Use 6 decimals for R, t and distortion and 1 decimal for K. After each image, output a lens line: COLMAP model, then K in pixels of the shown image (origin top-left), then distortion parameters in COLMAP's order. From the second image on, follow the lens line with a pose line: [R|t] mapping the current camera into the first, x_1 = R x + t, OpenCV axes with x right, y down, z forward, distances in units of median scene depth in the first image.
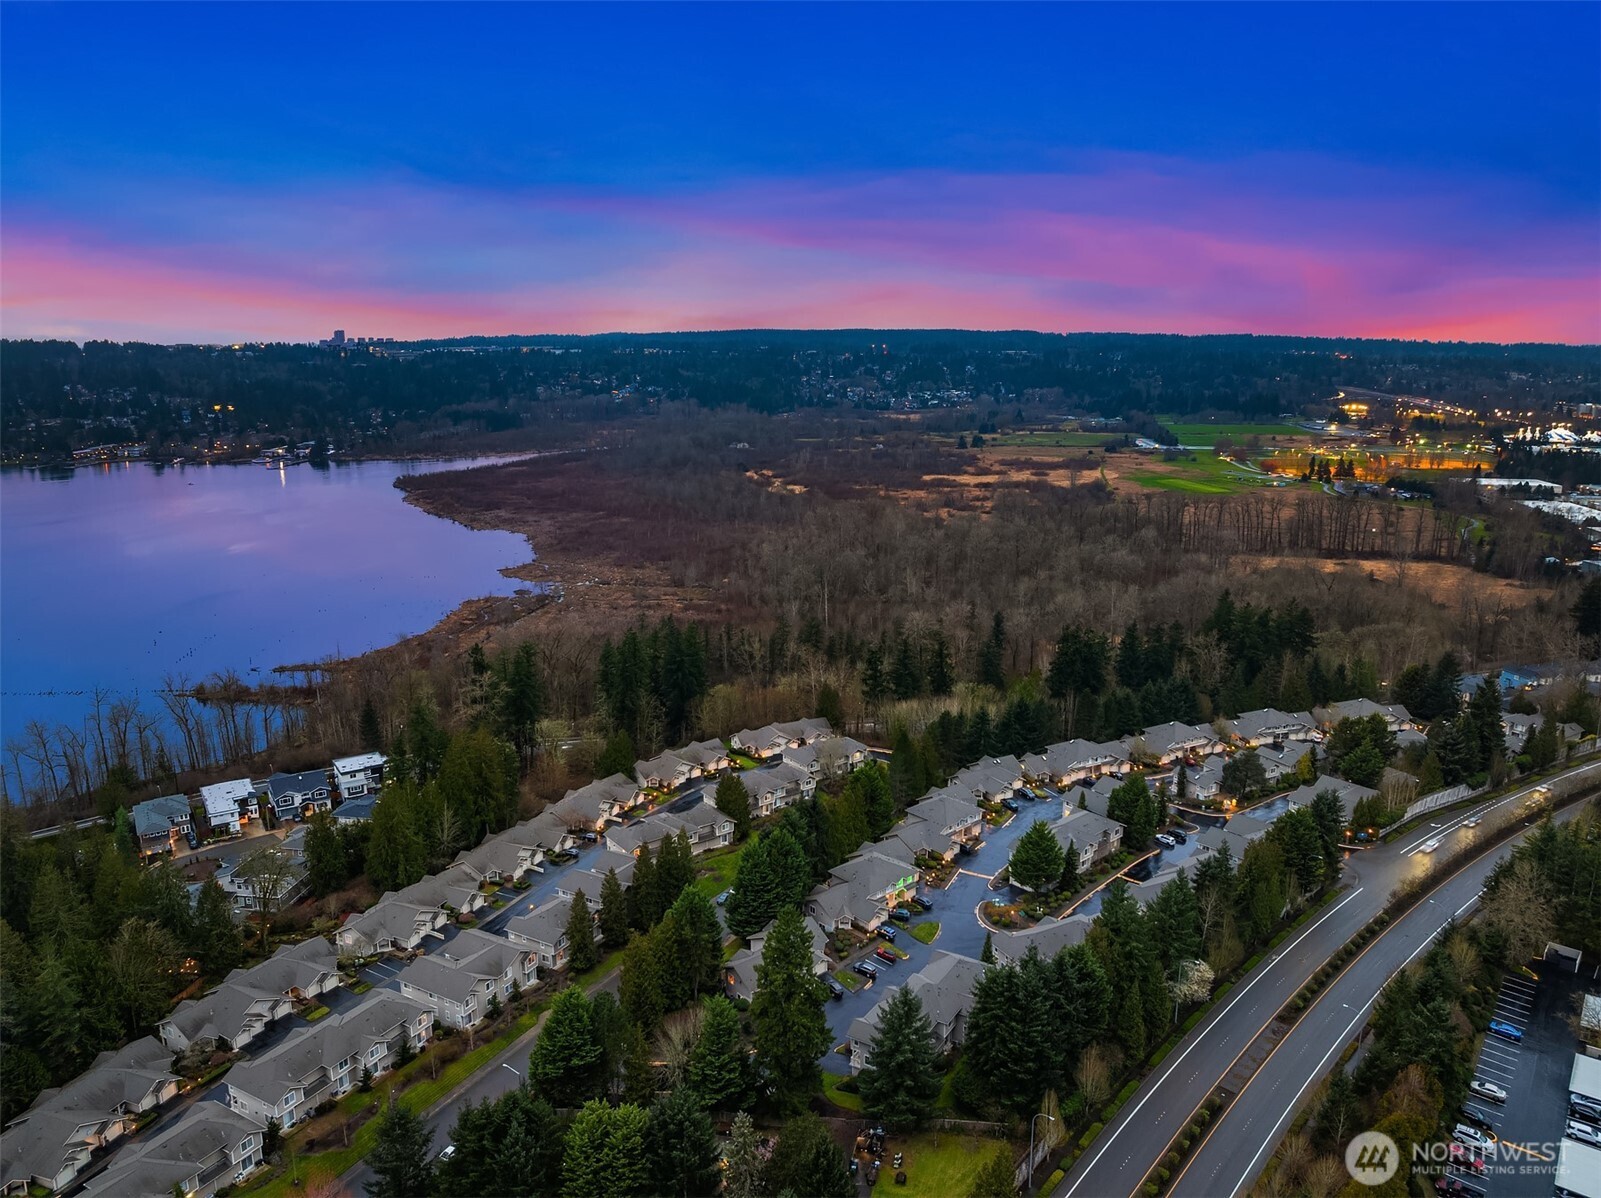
lens RADIAL K [[1120.9, 0, 808.7], [0, 1120.9, 592.1], [0, 0, 1]] dist [-0.035941, 0.004043]
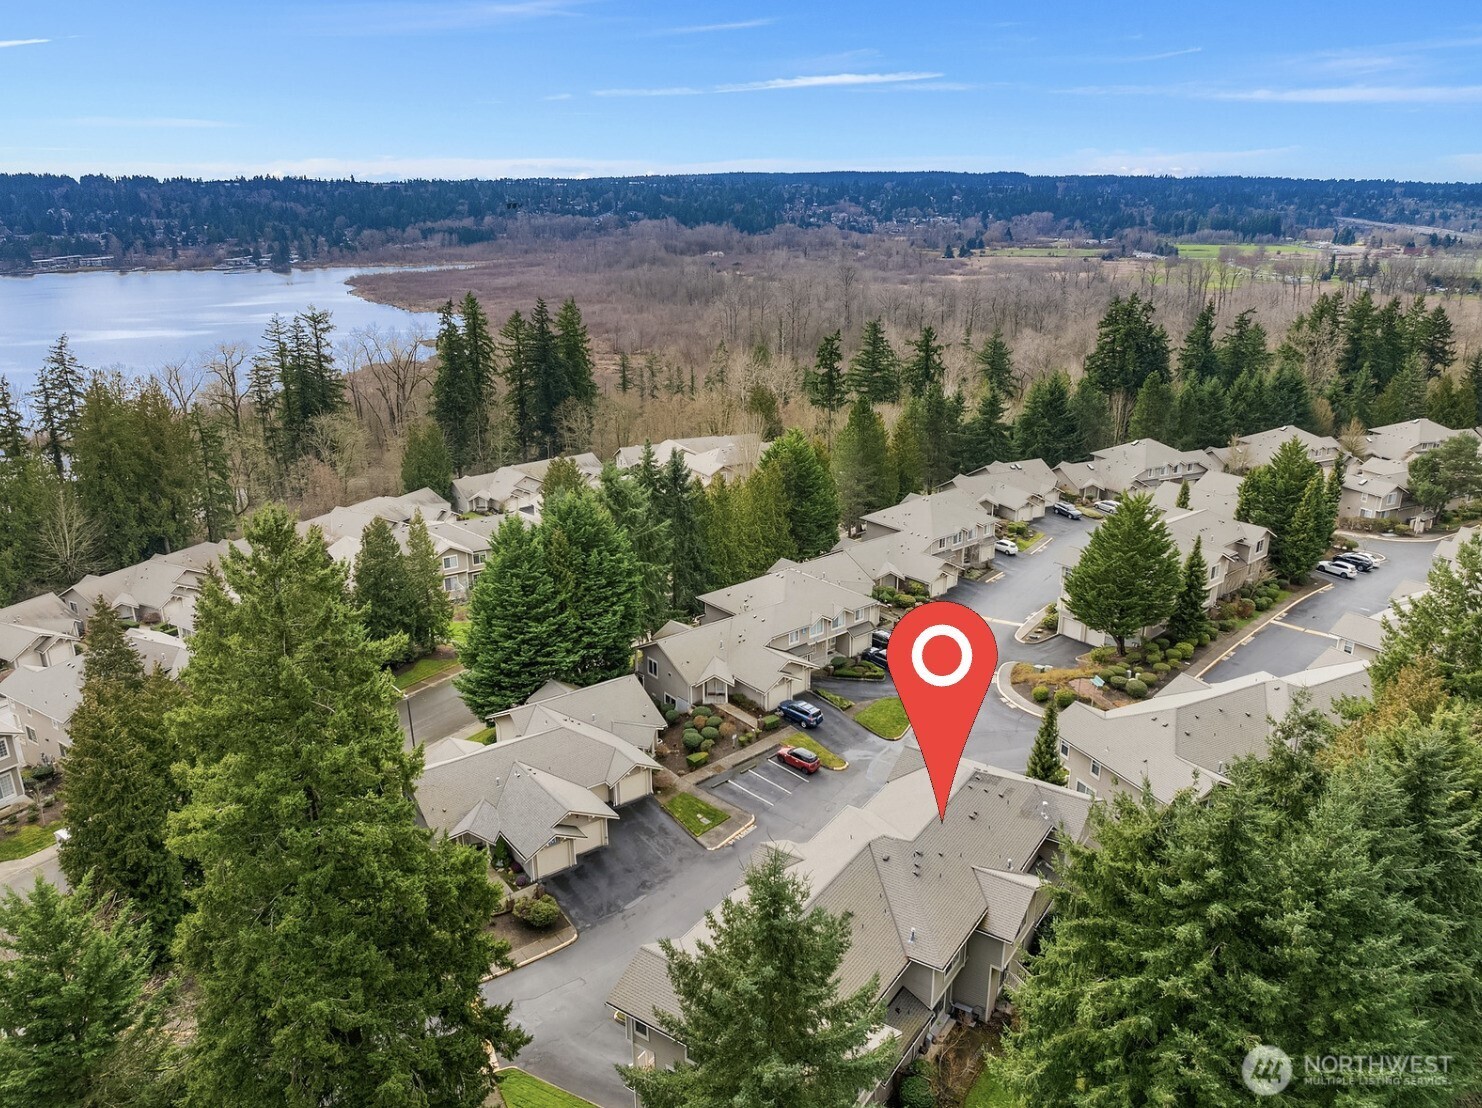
lens RADIAL K [[1054.4, 0, 750.8], [0, 1054.4, 550.7], [0, 0, 1]] dist [-0.041154, 0.010530]
pose [[0.999059, 0.010361, -0.042118, 0.042598], [-0.005935, 0.994570, 0.103899, 0.125691], [0.042966, -0.103551, 0.993696, 0.374730]]
